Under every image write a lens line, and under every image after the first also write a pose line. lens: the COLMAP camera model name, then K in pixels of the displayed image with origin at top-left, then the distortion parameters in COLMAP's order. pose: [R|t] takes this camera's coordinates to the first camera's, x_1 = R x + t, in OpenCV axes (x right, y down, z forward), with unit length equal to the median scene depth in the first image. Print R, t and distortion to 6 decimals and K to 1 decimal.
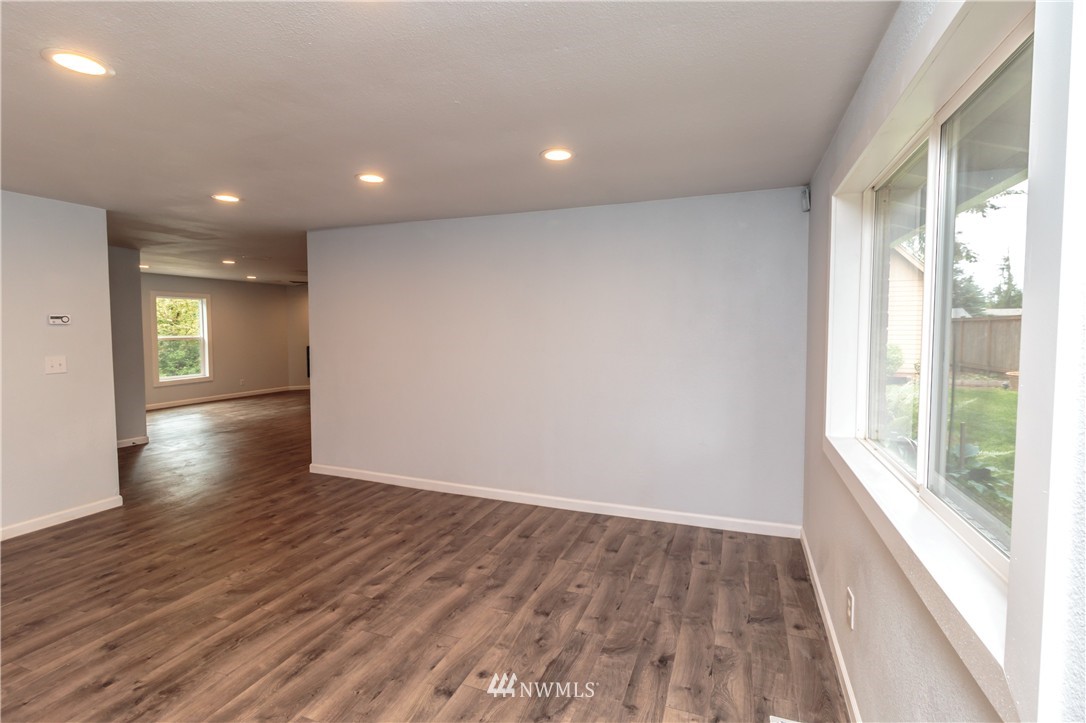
lens RADIAL K [[497.7, 0, 542.3], [0, 497.7, 357.4], [0, 0, 1]] dist [0.005048, -0.000234]
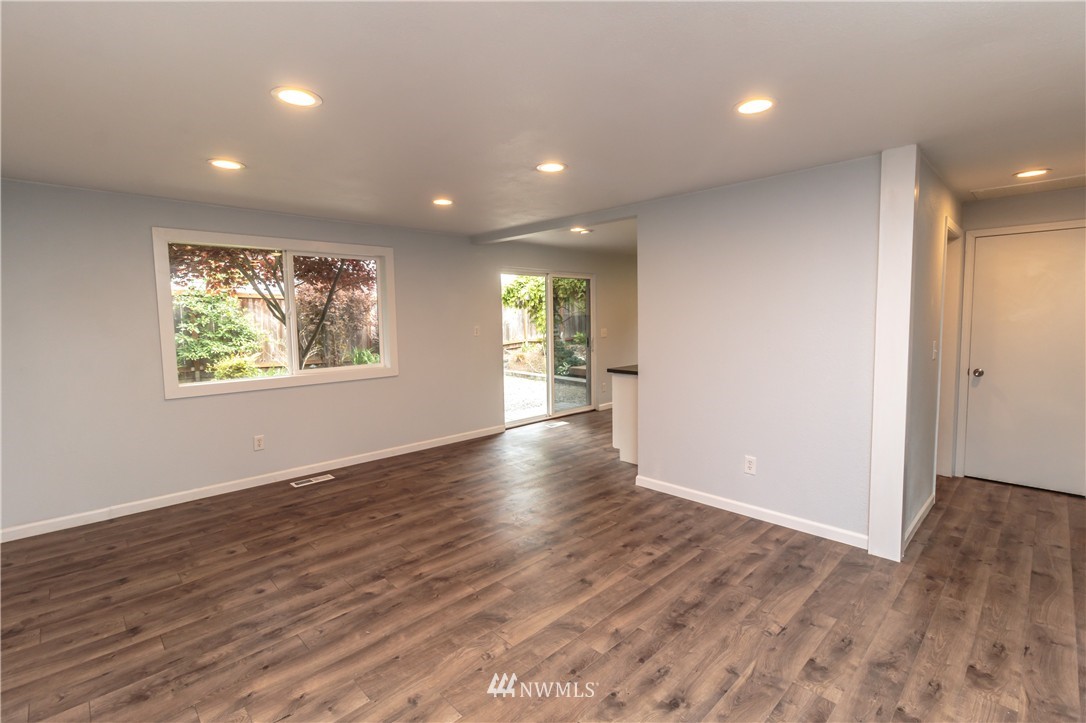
lens RADIAL K [[497.7, 0, 547.0], [0, 497.7, 357.0], [0, 0, 1]] dist [0.005048, -0.000234]
pose [[-0.907162, -0.023116, 0.420145, -1.049007], [0.040050, 0.989214, 0.140899, -0.106132], [-0.418871, 0.144645, -0.896451, 1.679852]]
